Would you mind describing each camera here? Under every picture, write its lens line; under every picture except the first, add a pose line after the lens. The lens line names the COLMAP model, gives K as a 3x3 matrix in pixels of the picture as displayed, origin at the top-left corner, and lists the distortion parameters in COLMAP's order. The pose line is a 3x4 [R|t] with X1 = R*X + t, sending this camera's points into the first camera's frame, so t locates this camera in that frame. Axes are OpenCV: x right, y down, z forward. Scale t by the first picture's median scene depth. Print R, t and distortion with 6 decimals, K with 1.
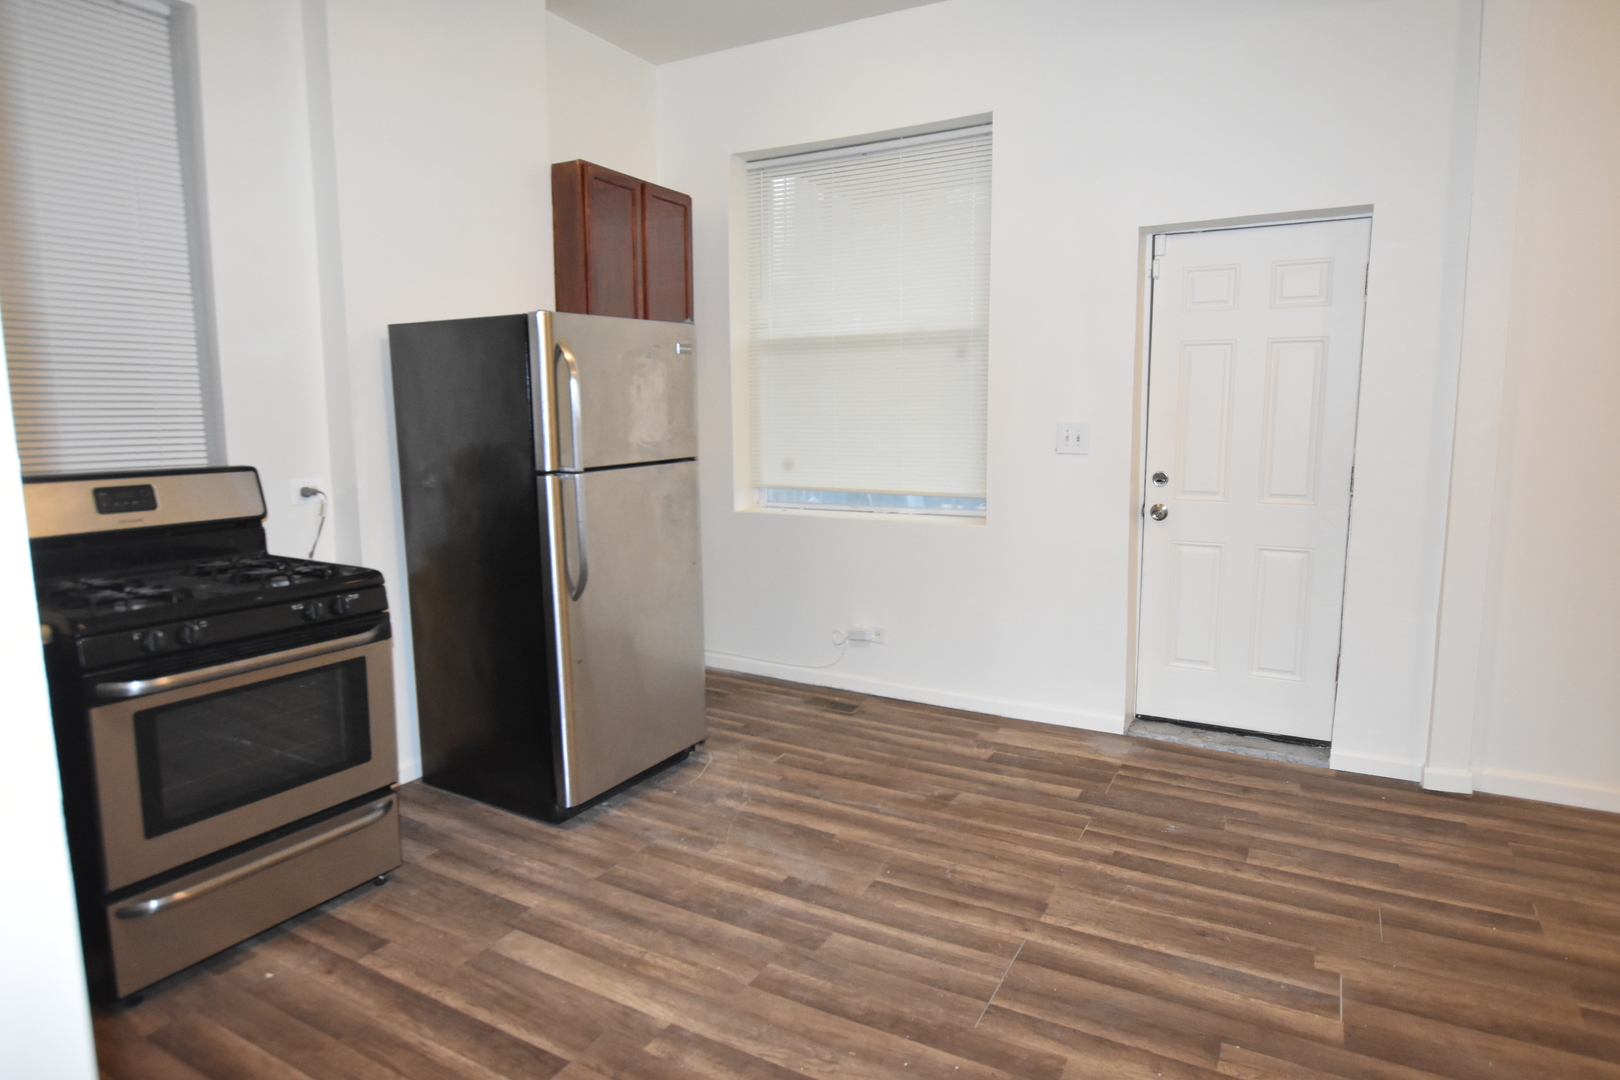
lens RADIAL K [[927.8, 0, 806.3], [0, 927.8, 534.0], [0, 0, 1]] dist [-0.000130, 0.003874]
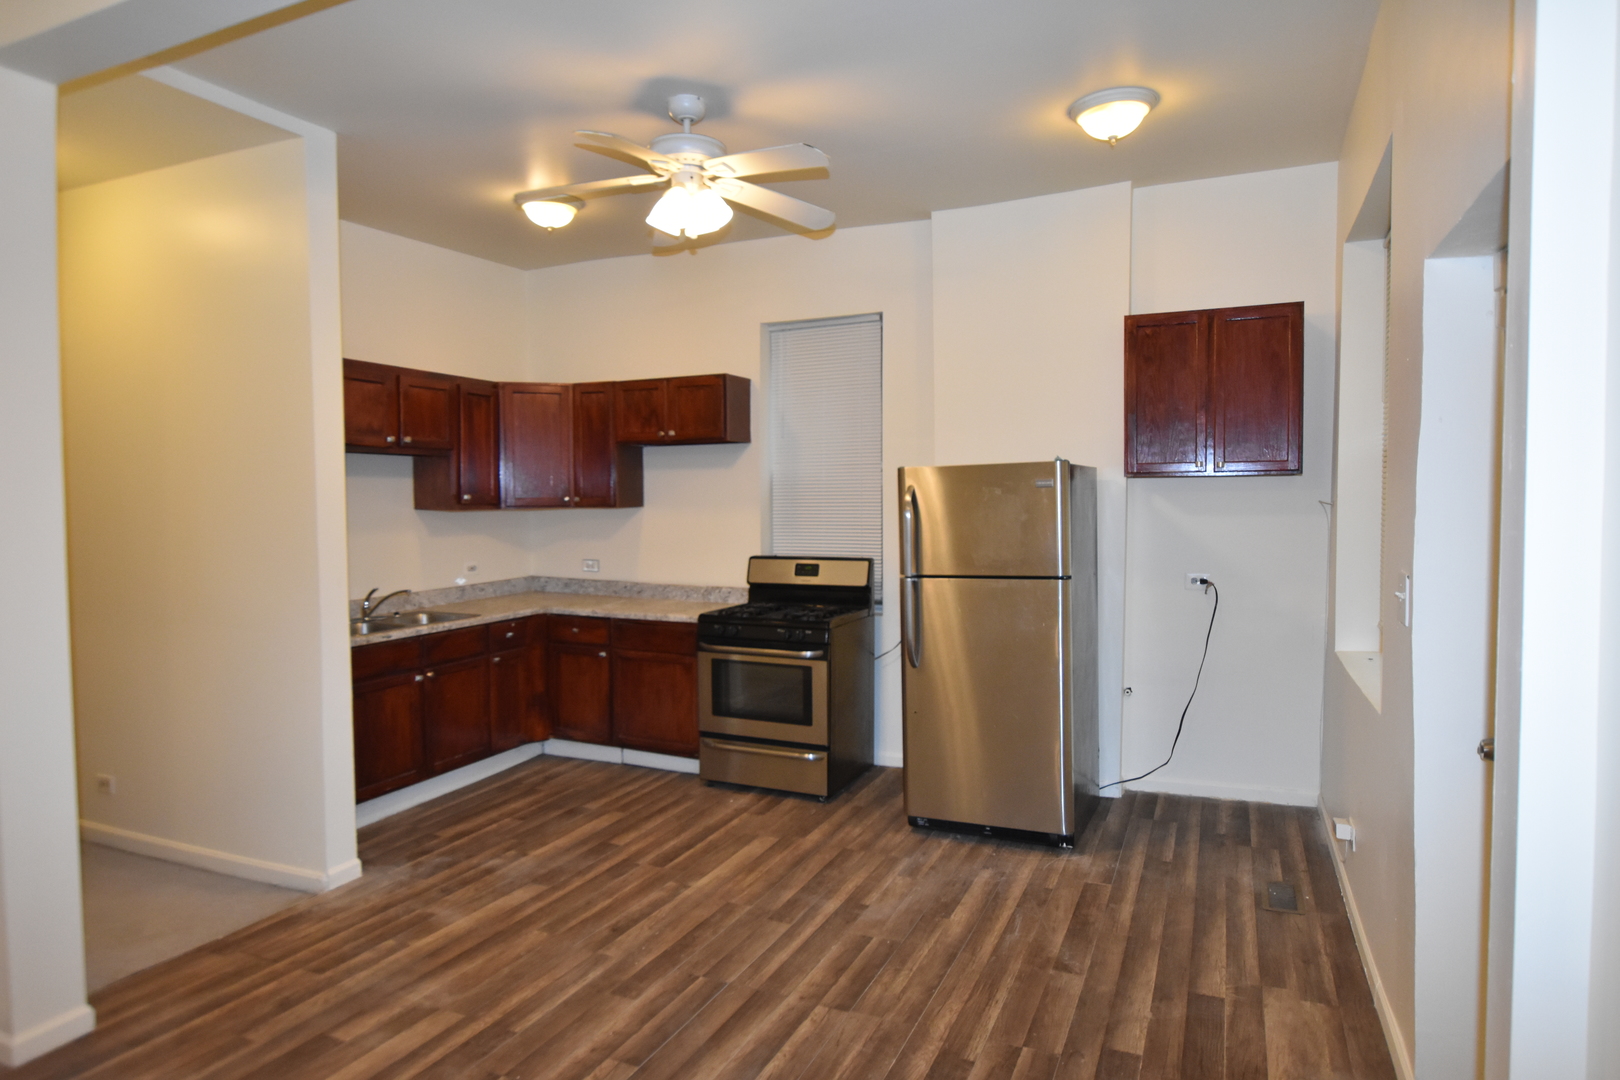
lens RADIAL K [[927.8, 0, 802.8], [0, 927.8, 542.8], [0, 0, 1]] dist [-0.000130, 0.003874]
pose [[0.073328, 0.037171, -0.996615, 1.172708], [-0.117054, 0.992719, 0.028413, -0.138333], [0.990415, 0.114574, 0.077145, 0.738686]]
